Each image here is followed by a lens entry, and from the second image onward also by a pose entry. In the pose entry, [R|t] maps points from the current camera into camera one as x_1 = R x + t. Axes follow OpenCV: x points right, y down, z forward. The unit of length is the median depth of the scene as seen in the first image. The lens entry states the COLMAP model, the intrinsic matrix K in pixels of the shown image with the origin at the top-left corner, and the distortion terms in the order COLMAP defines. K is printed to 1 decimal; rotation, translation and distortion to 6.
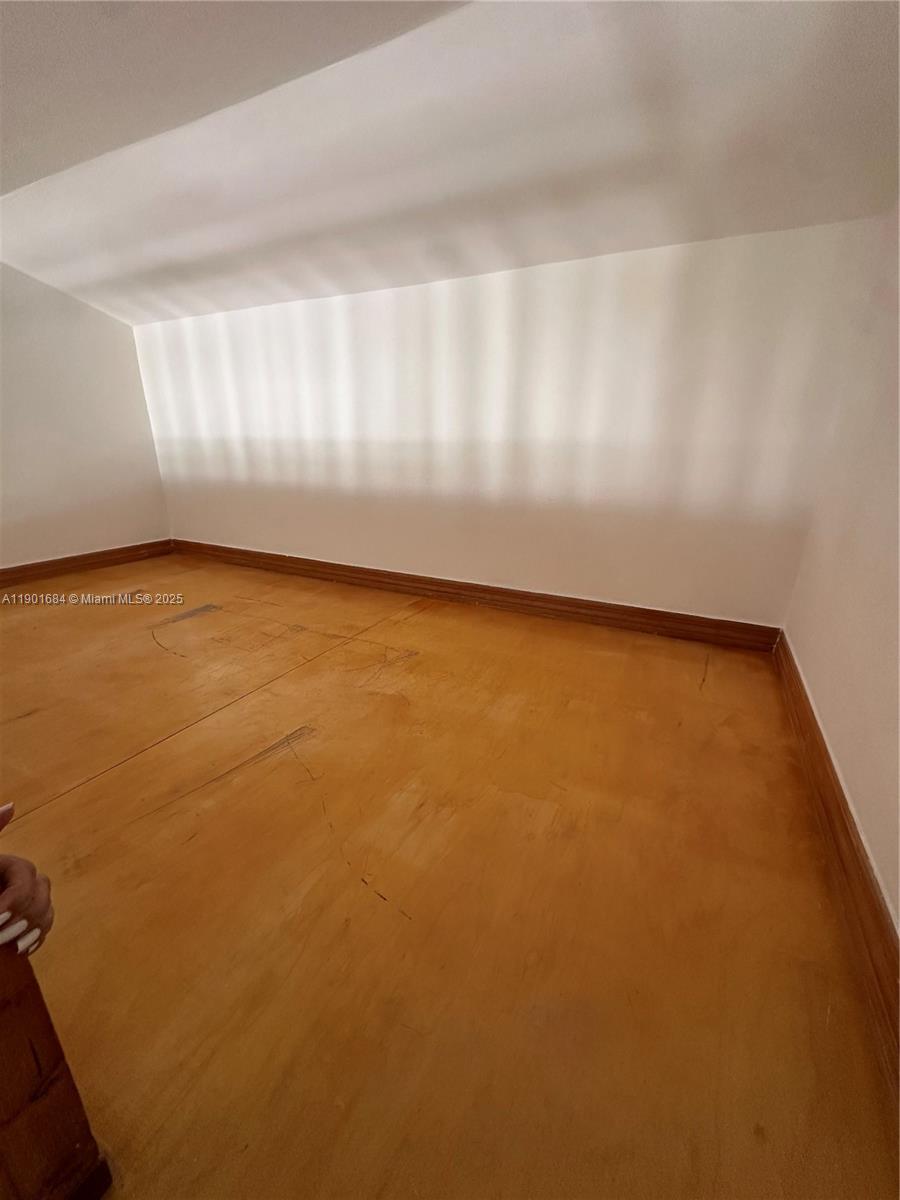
lens RADIAL K [[480.9, 0, 446.1], [0, 480.9, 598.5], [0, 0, 1]] dist [-0.003347, 0.000380]
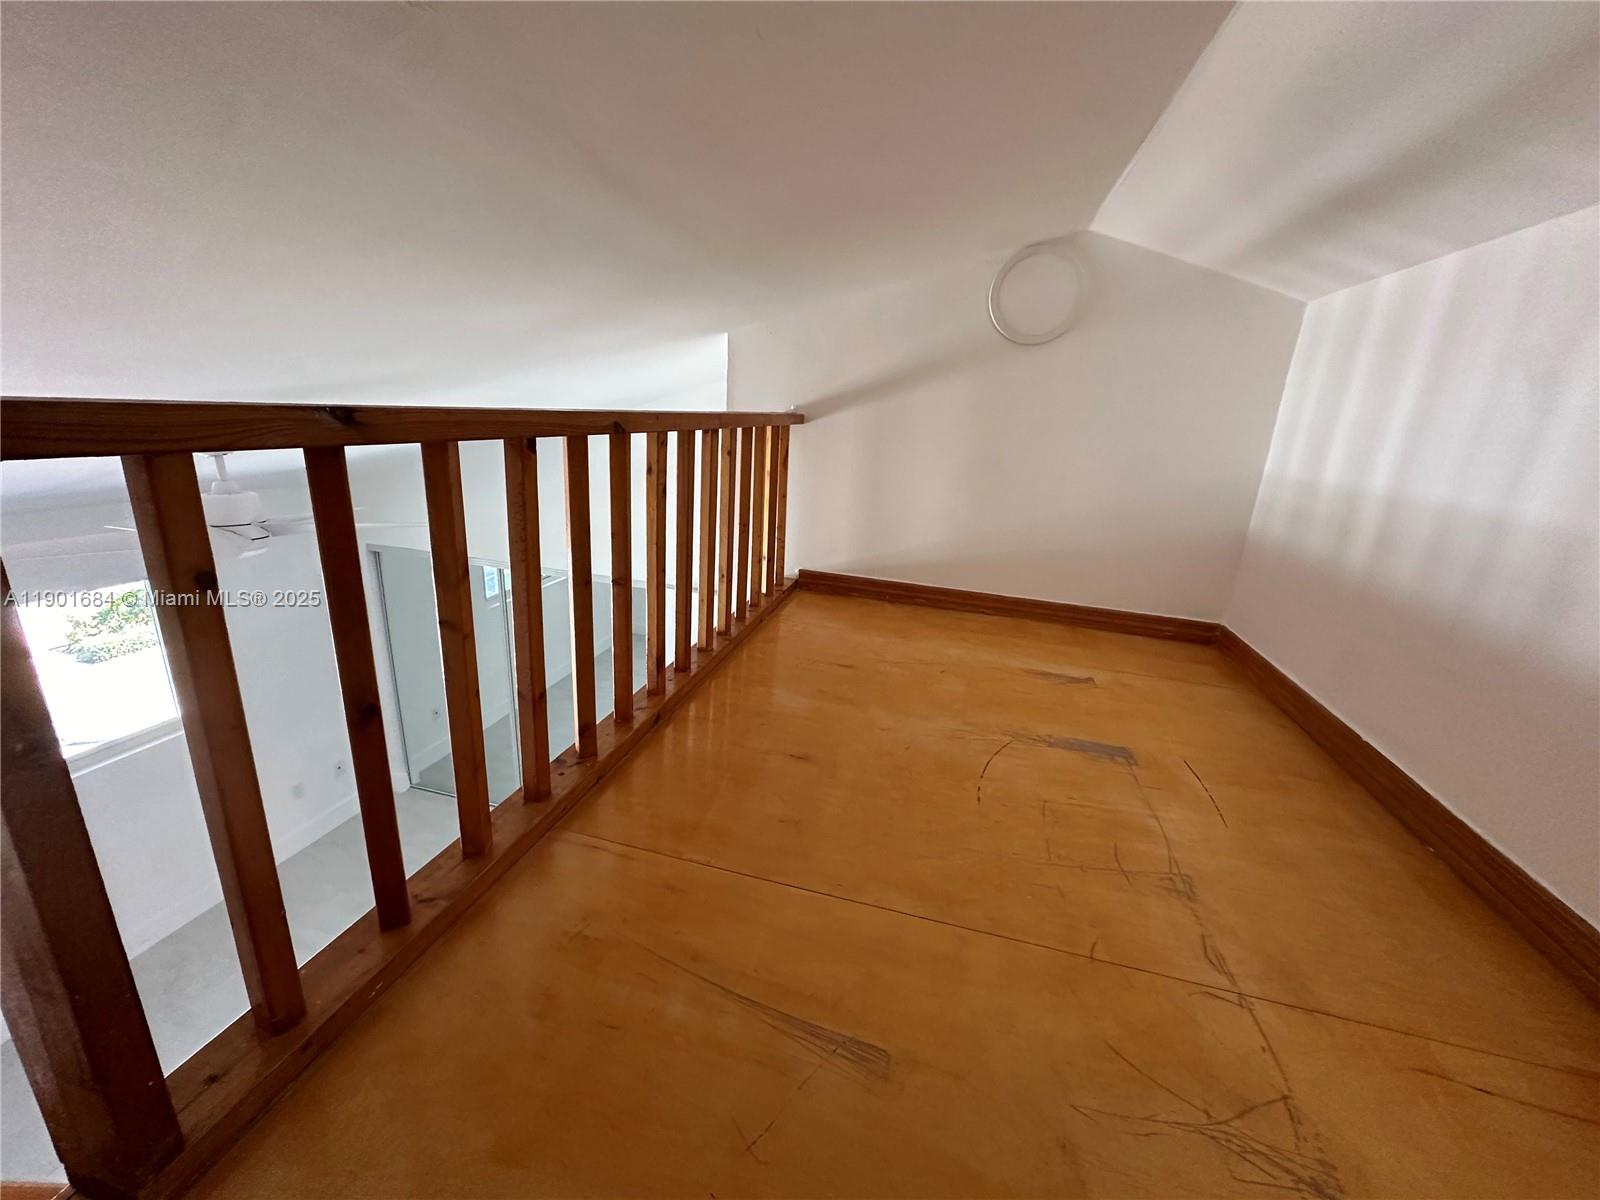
lens RADIAL K [[641.2, 0, 798.6], [0, 641.2, 597.2], [0, 0, 1]] dist [-0.003347, 0.000380]
pose [[0.233025, 0.287989, -0.928850, 0.097124], [-0.365514, 0.911046, 0.190771, -0.148836], [0.901165, 0.295054, 0.317560, 0.282466]]
